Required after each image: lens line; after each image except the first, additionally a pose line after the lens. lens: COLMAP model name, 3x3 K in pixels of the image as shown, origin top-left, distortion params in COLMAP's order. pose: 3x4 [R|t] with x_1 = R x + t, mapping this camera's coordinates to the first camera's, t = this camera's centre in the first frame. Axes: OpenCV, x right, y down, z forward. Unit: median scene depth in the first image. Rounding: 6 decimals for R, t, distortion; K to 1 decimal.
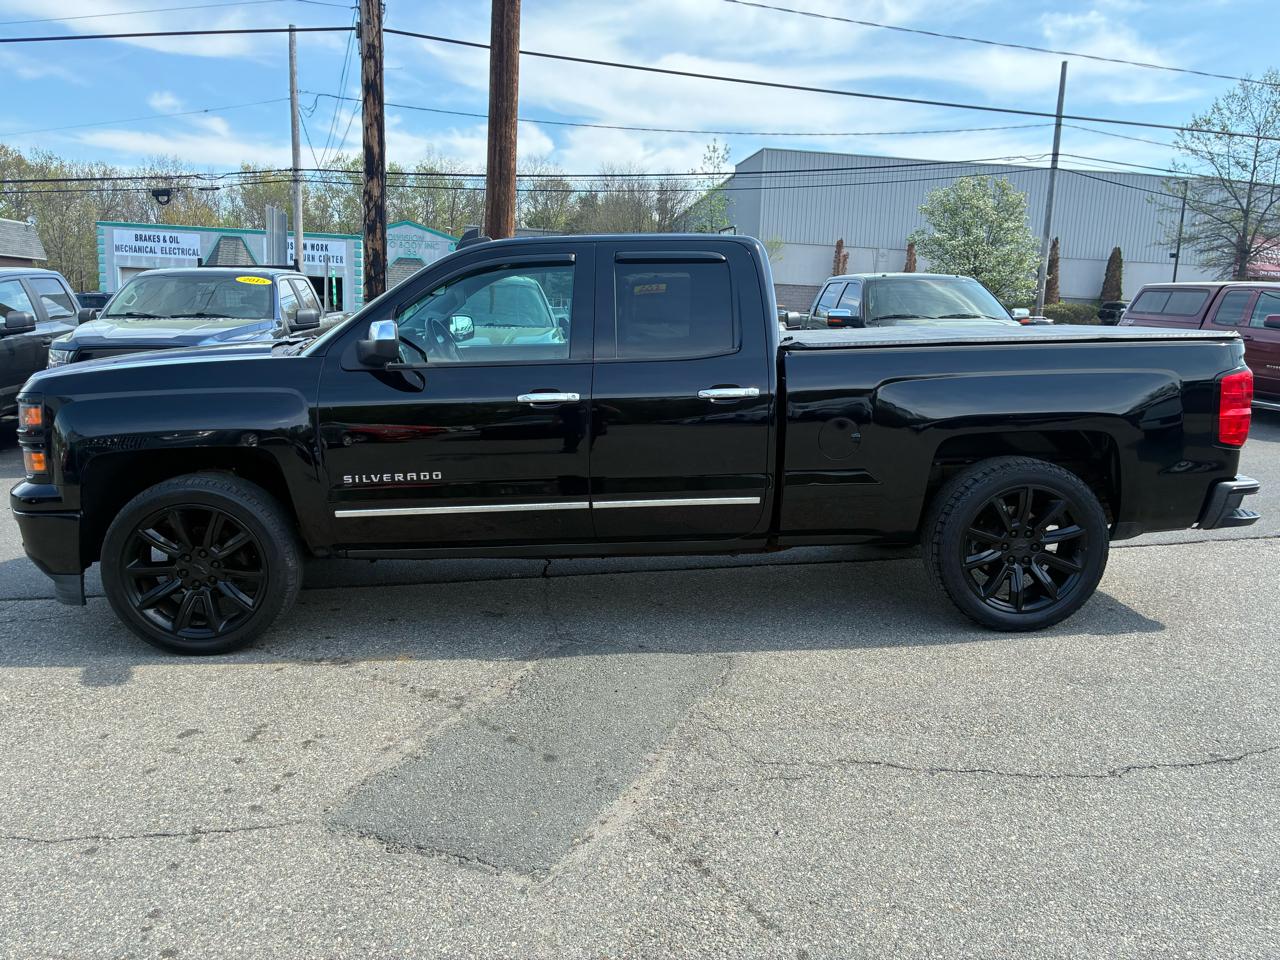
lens RADIAL K [[977.0, 0, 644.5], [0, 977.0, 465.6], [0, 0, 1]] dist [0.013449, 0.000833]
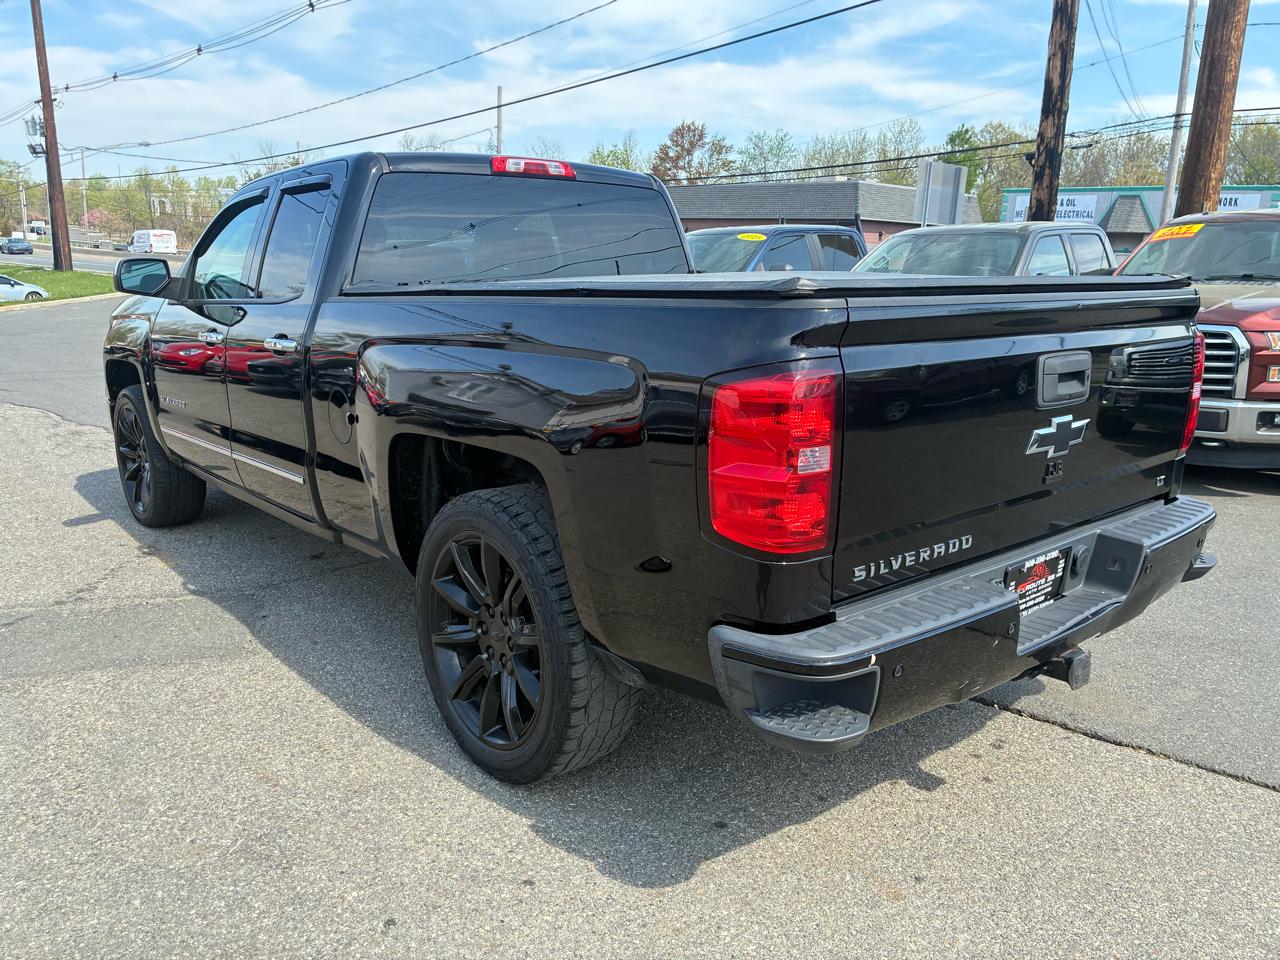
lens RADIAL K [[965.5, 0, 639.6], [0, 965.5, 471.6], [0, 0, 1]] dist [0.062436, -0.092327]
pose [[0.597688, 0.163827, -0.784812, 0.729116], [-0.131874, 0.985655, 0.105322, -0.074234], [0.790809, 0.040547, 0.610719, 0.576386]]
